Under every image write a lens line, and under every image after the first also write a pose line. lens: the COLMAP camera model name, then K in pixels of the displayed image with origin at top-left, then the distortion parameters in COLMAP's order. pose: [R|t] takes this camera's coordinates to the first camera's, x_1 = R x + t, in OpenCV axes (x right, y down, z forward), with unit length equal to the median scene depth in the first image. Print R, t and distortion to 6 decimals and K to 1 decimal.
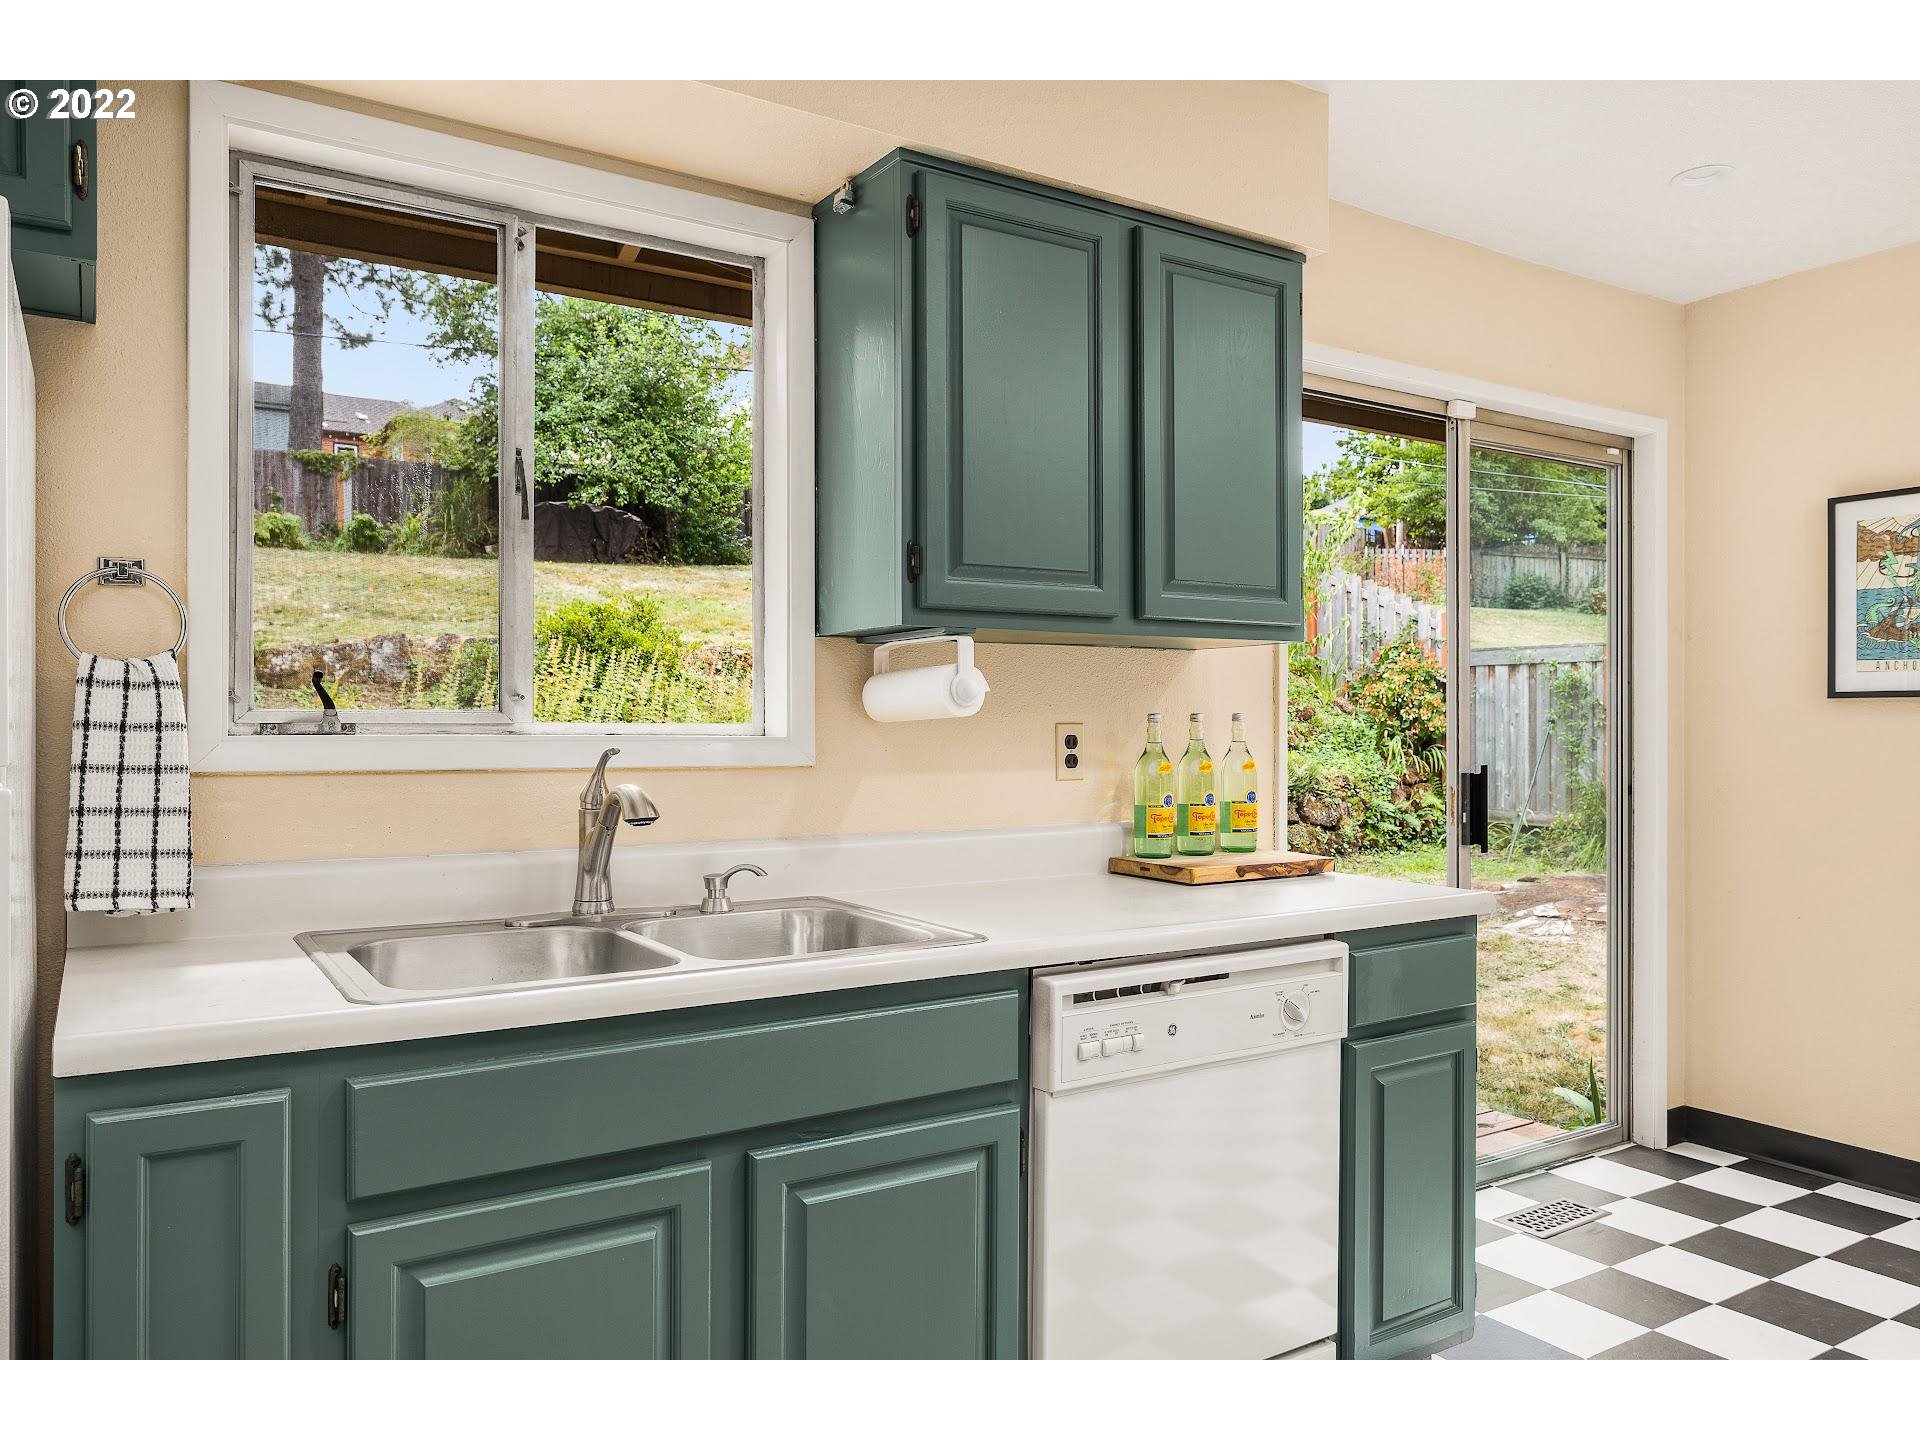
lens RADIAL K [[1346.8, 0, 959.0], [0, 1346.8, 719.3], [0, 0, 1]] dist [-0.001560, 0.003463]
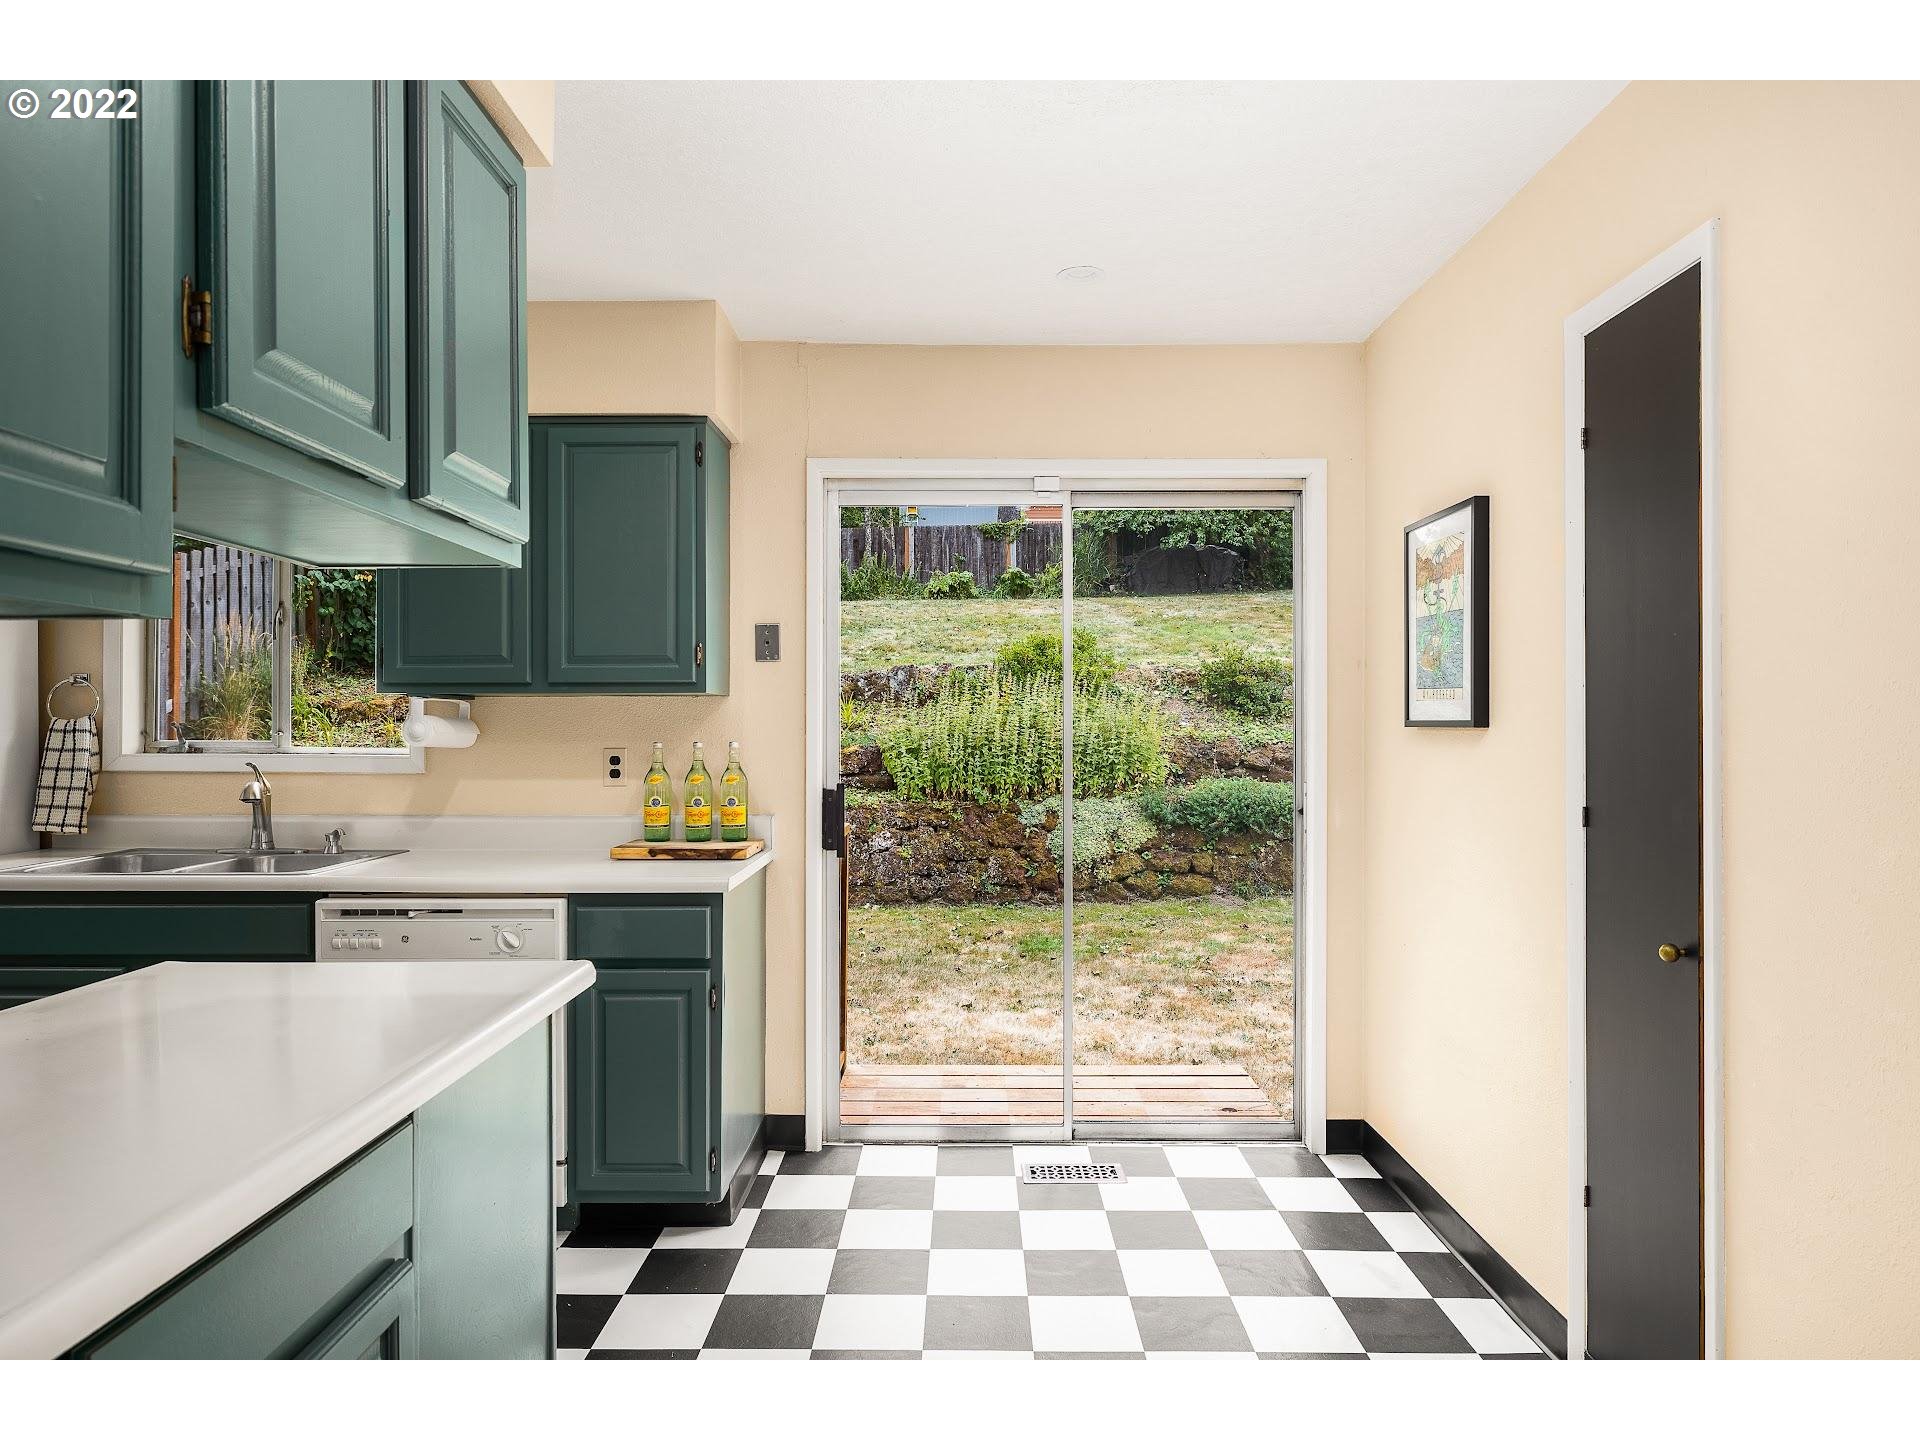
lens RADIAL K [[1152.2, 0, 961.6], [0, 1152.2, 723.0], [0, 0, 1]] dist [-0.000074, 0.000275]
pose [[0.843551, 0.000807, -0.537048, 0.761132], [0.000815, 0.999996, 0.002782, -0.019870], [0.537048, -0.002784, 0.843547, 0.085918]]
